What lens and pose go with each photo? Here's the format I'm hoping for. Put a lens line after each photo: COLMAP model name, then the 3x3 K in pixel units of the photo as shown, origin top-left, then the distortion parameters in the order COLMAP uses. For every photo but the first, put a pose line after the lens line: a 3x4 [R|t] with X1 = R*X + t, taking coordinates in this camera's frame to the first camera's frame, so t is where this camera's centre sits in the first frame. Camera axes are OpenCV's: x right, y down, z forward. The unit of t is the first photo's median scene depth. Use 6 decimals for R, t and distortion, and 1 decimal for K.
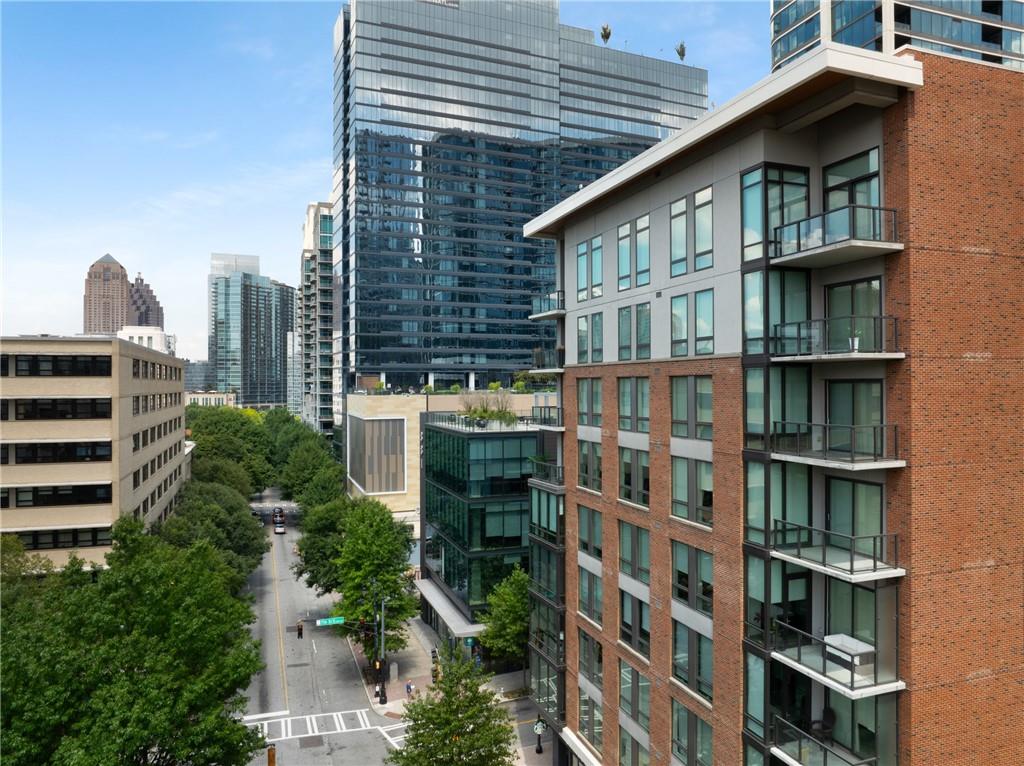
lens RADIAL K [[724.2, 0, 512.0], [0, 724.2, 383.0], [0, 0, 1]] dist [-0.001375, -0.002447]
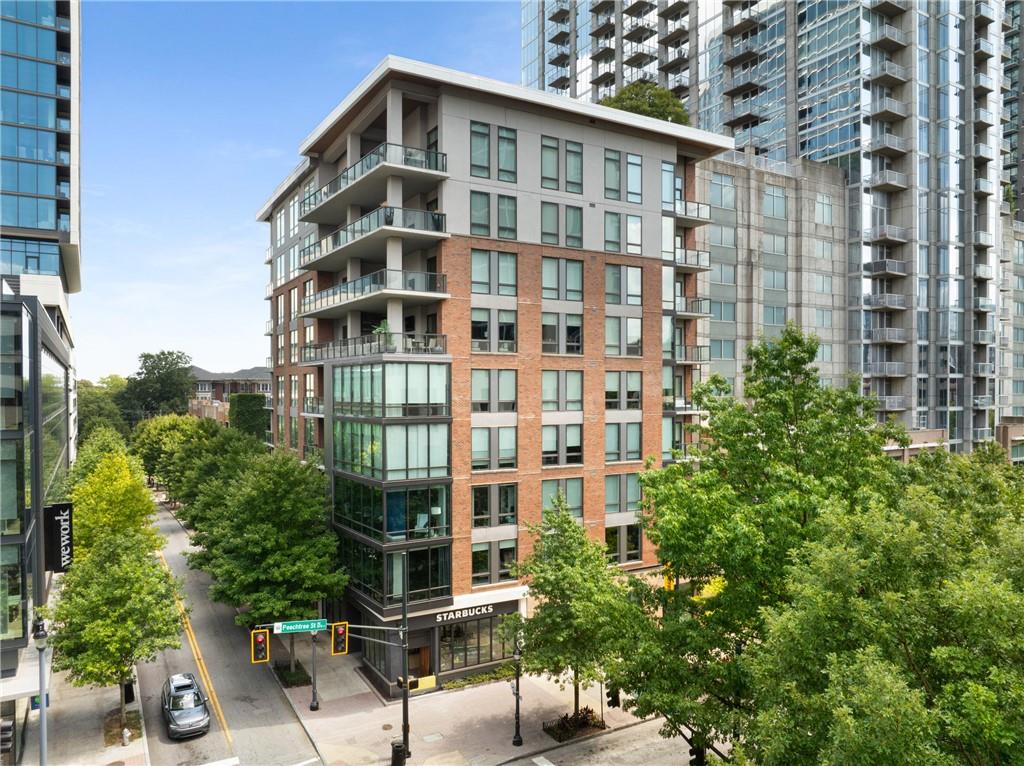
lens RADIAL K [[709.9, 0, 512.0], [0, 709.9, 383.0], [0, 0, 1]] dist [-0.001531, -0.000477]
pose [[-0.193647, 0.005115, 0.981058, -1.209156], [-0.006831, 0.999955, -0.006562, 0.254614], [-0.981047, -0.007973, -0.193603, 1.500356]]
